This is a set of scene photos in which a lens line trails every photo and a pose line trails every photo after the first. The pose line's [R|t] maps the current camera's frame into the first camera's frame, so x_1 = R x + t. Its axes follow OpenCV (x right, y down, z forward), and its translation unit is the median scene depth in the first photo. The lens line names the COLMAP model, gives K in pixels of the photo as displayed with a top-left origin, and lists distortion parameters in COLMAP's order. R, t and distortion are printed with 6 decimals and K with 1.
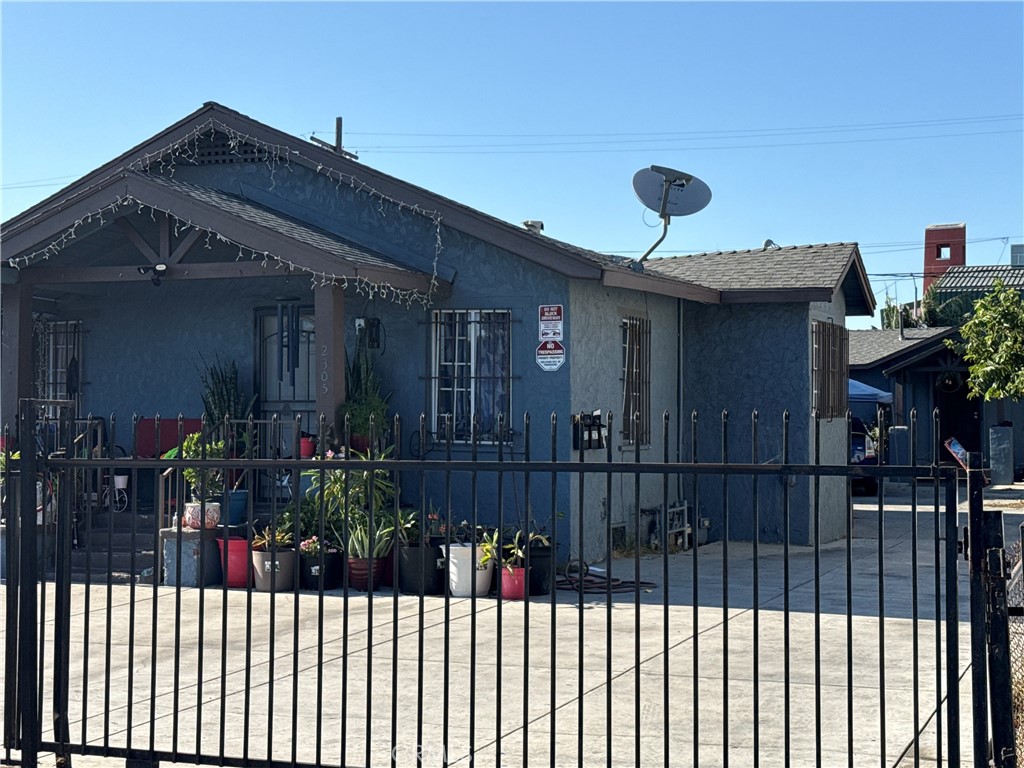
lens RADIAL K [[1614.2, 0, 511.2], [0, 1614.2, 389.0], [0, 0, 1]] dist [0.109817, 0.000000]
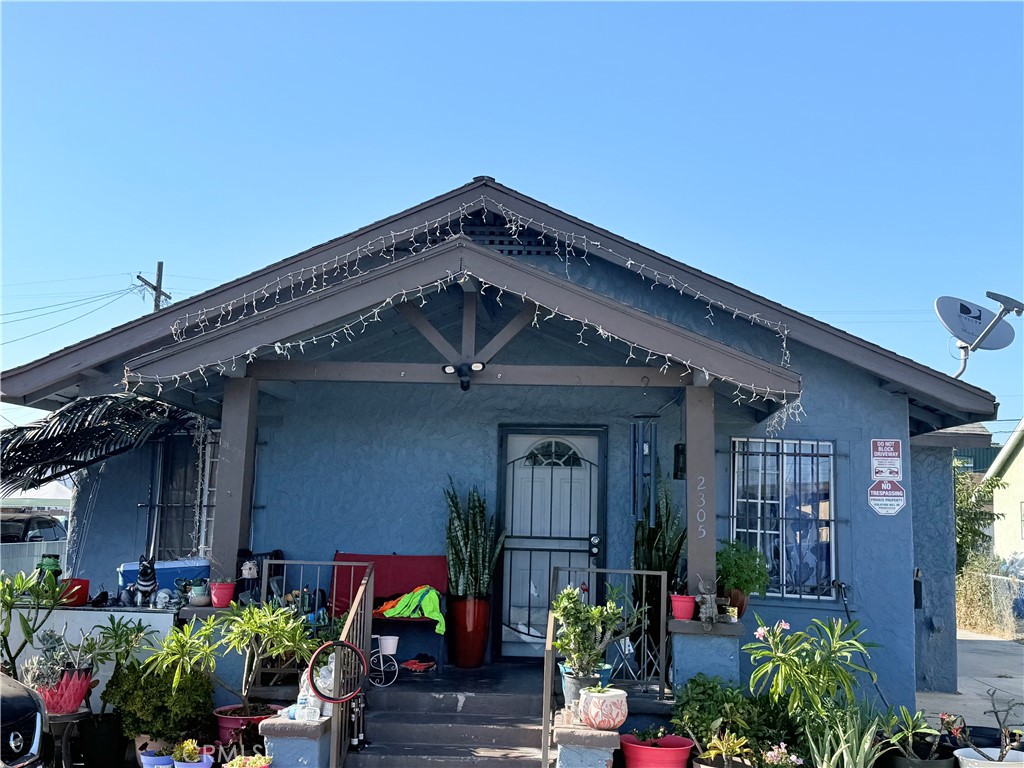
lens RADIAL K [[1159.7, 0, 513.2], [0, 1159.7, 378.1], [0, 0, 1]] dist [0.065007, 0.000000]
pose [[0.949477, 0.065132, 0.307004, -0.356698], [-0.032686, 0.993430, -0.109673, -0.008706], [-0.312130, 0.094097, 0.945368, 0.451659]]
